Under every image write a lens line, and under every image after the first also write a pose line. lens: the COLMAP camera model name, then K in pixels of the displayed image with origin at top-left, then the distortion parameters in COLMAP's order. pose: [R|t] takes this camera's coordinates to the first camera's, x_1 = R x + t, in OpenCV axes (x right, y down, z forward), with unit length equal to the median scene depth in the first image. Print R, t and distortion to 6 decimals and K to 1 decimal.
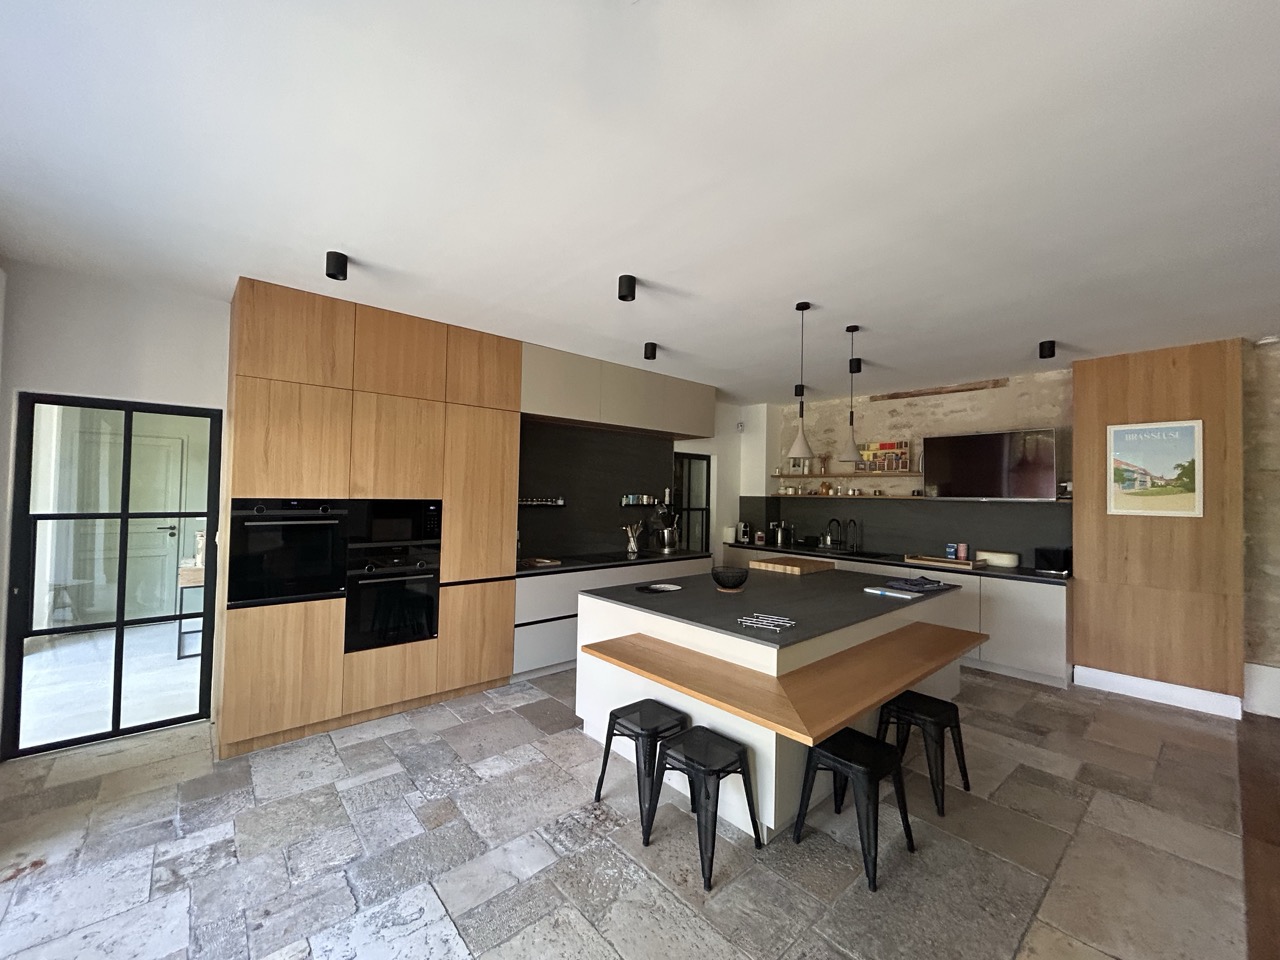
lens RADIAL K [[516.3, 0, 638.3], [0, 516.3, 480.2], [0, 0, 1]] dist [-0.000140, 0.000289]
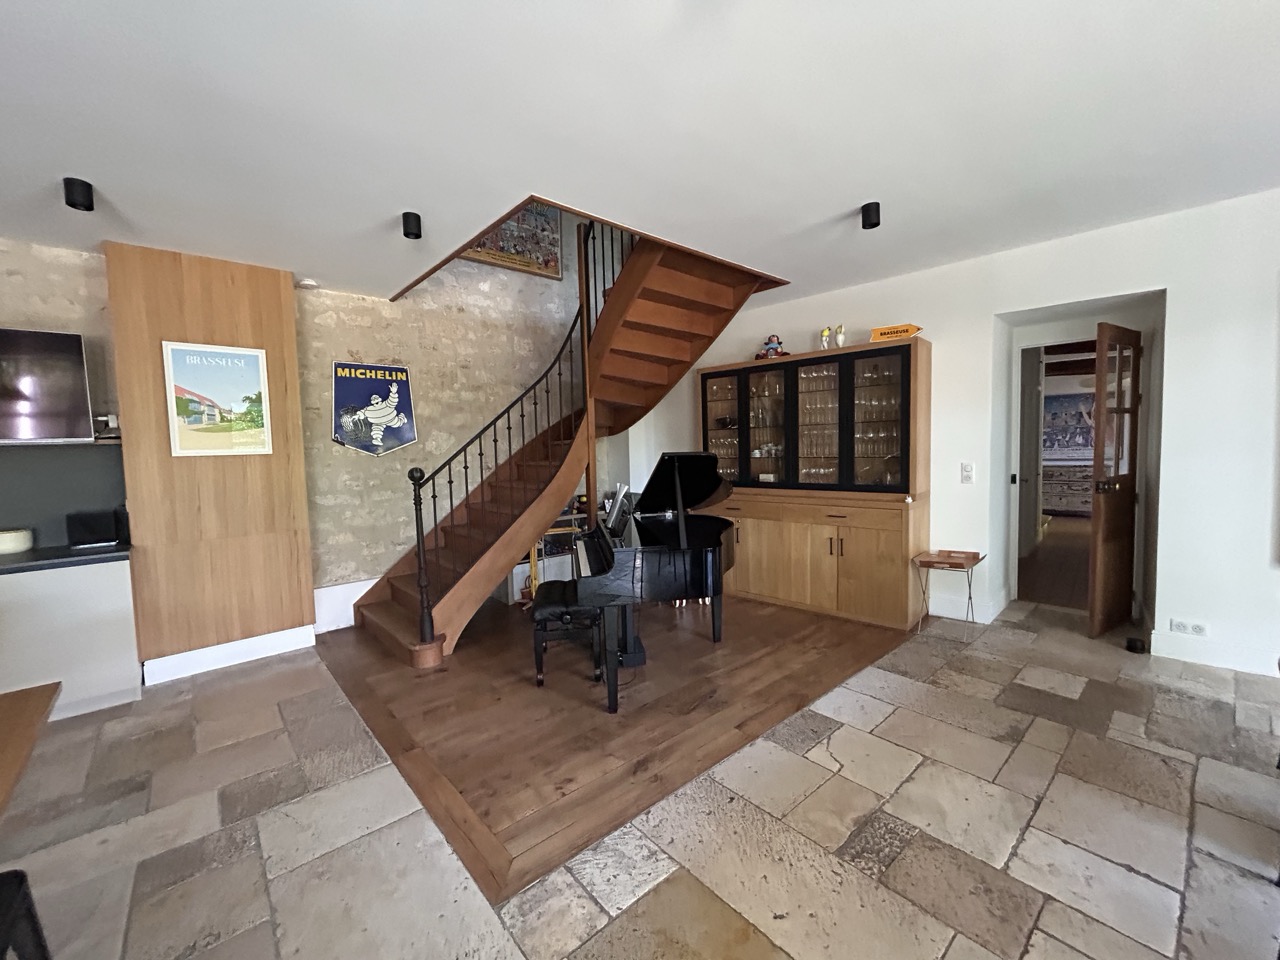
lens RADIAL K [[516.3, 0, 638.3], [0, 516.3, 480.2], [0, 0, 1]] dist [-0.000140, 0.000289]
pose [[-0.005195, -0.082536, 0.996575, 0.134576], [0.005275, 0.996572, 0.082563, 0.043698], [-0.999973, 0.005686, -0.004742, 0.322148]]
